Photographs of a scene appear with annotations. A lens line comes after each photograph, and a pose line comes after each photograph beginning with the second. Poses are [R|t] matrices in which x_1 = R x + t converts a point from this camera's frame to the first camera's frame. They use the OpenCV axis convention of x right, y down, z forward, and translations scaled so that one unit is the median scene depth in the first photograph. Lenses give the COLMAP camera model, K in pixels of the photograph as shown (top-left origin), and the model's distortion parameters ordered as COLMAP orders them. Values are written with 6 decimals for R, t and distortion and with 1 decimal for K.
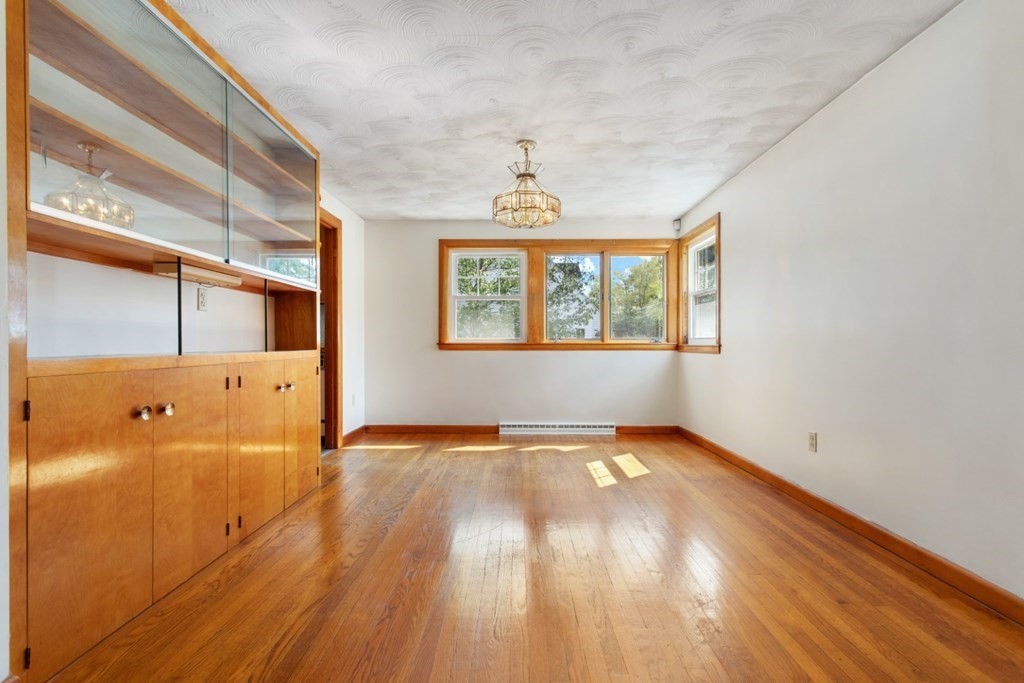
lens RADIAL K [[488.0, 0, 515.4], [0, 488.0, 348.8], [0, 0, 1]] dist [-0.000266, 0.000351]
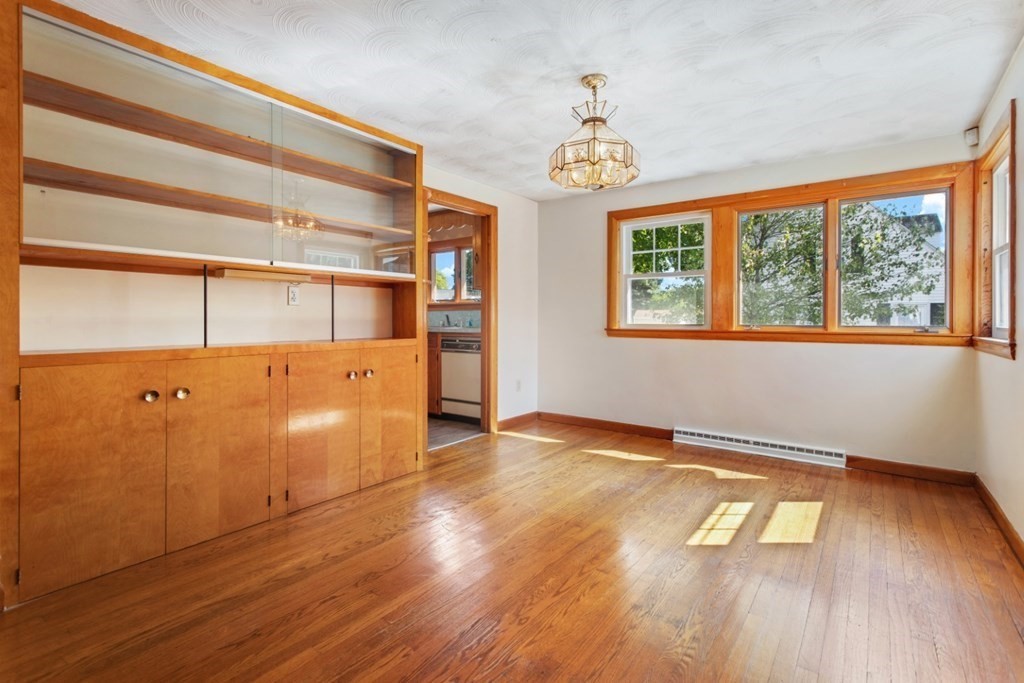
lens RADIAL K [[484.6, 0, 515.8], [0, 484.6, 323.0], [0, 0, 1]] dist [0.002592, 0.000387]
pose [[0.806516, 0.007418, -0.591166, 0.290952], [-0.009510, 0.999955, -0.000427, -0.025109], [0.591136, 0.005966, 0.806550, 0.236292]]
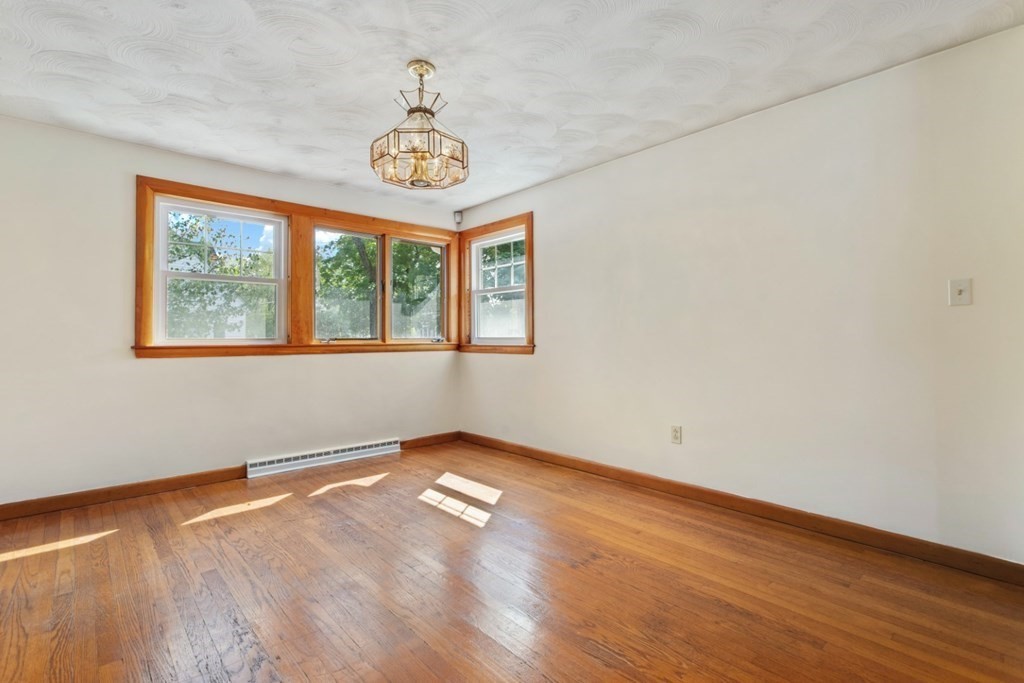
lens RADIAL K [[480.0, 0, 514.1], [0, 480.0, 334.0], [0, 0, 1]] dist [-0.000324, 0.000339]
pose [[0.736193, 0.002222, 0.676768, -0.267982], [0.011313, 0.999814, -0.015589, -0.015850], [-0.676677, 0.019132, 0.736031, 0.308728]]
